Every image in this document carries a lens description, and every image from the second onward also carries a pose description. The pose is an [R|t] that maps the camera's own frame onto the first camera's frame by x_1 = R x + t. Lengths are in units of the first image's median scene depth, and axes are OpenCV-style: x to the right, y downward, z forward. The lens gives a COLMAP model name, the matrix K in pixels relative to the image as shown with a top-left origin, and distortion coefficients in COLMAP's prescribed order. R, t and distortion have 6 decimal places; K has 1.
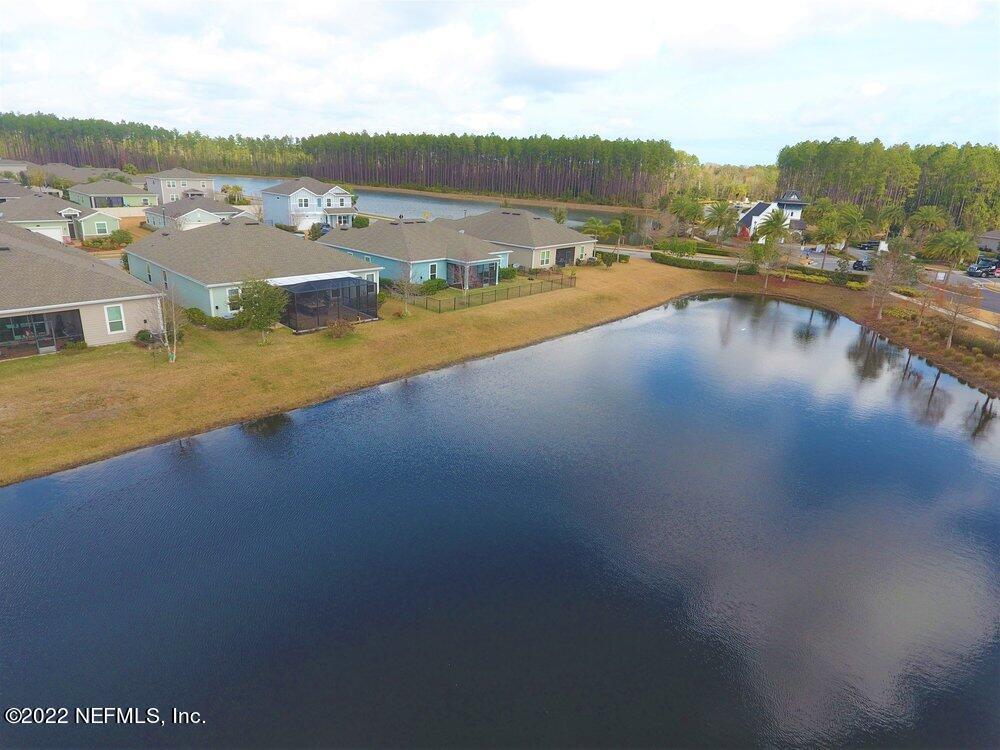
lens RADIAL K [[592.3, 0, 489.9], [0, 592.3, 347.8], [0, 0, 1]] dist [-0.014959, -0.001148]
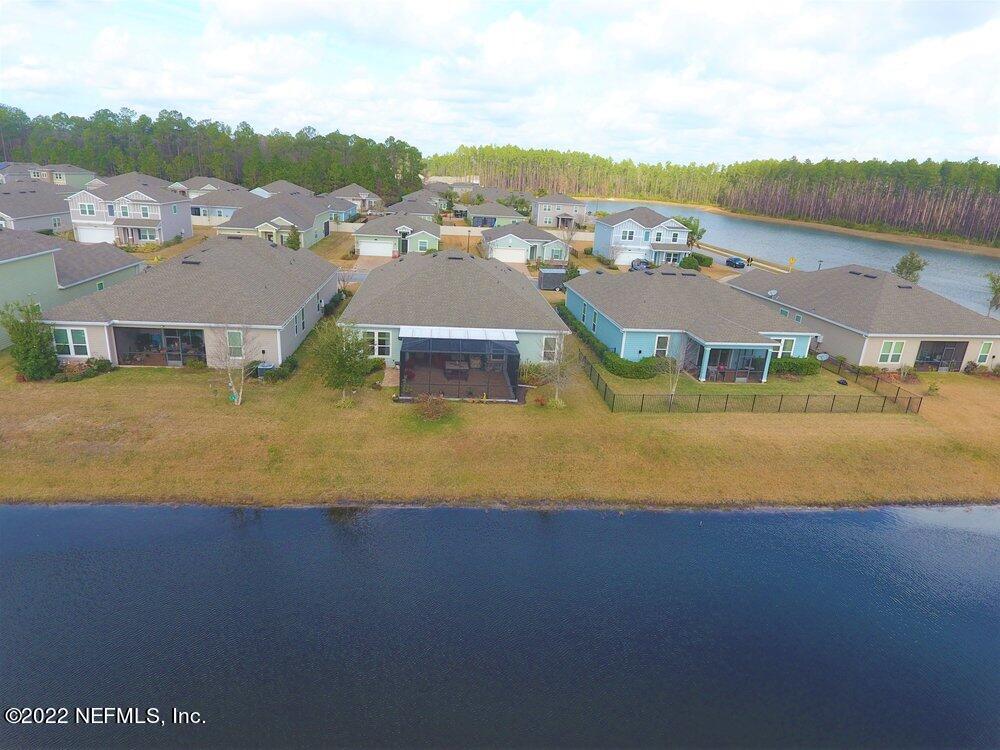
lens RADIAL K [[583.4, 0, 487.5], [0, 583.4, 363.1], [0, 0, 1]] dist [-0.005603, -0.001155]
pose [[0.760393, 0.202317, -0.617147, 0.143804], [-0.211936, 0.975521, 0.058673, -0.083403], [0.613910, 0.086181, 0.784657, 0.253858]]
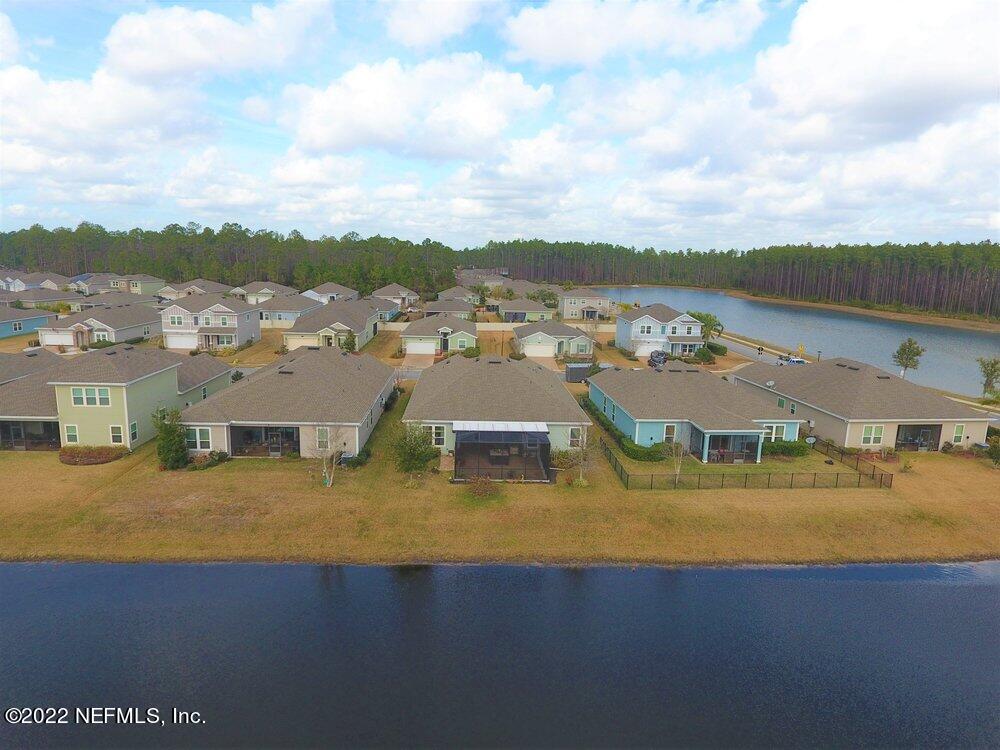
lens RADIAL K [[583.4, 0, 487.5], [0, 583.4, 363.1], [0, 0, 1]] dist [-0.005603, -0.001155]
pose [[0.728818, 0.096609, -0.677857, 0.213892], [-0.193996, 0.978565, -0.069114, -0.093948], [0.656650, 0.181874, 0.731938, 0.155542]]
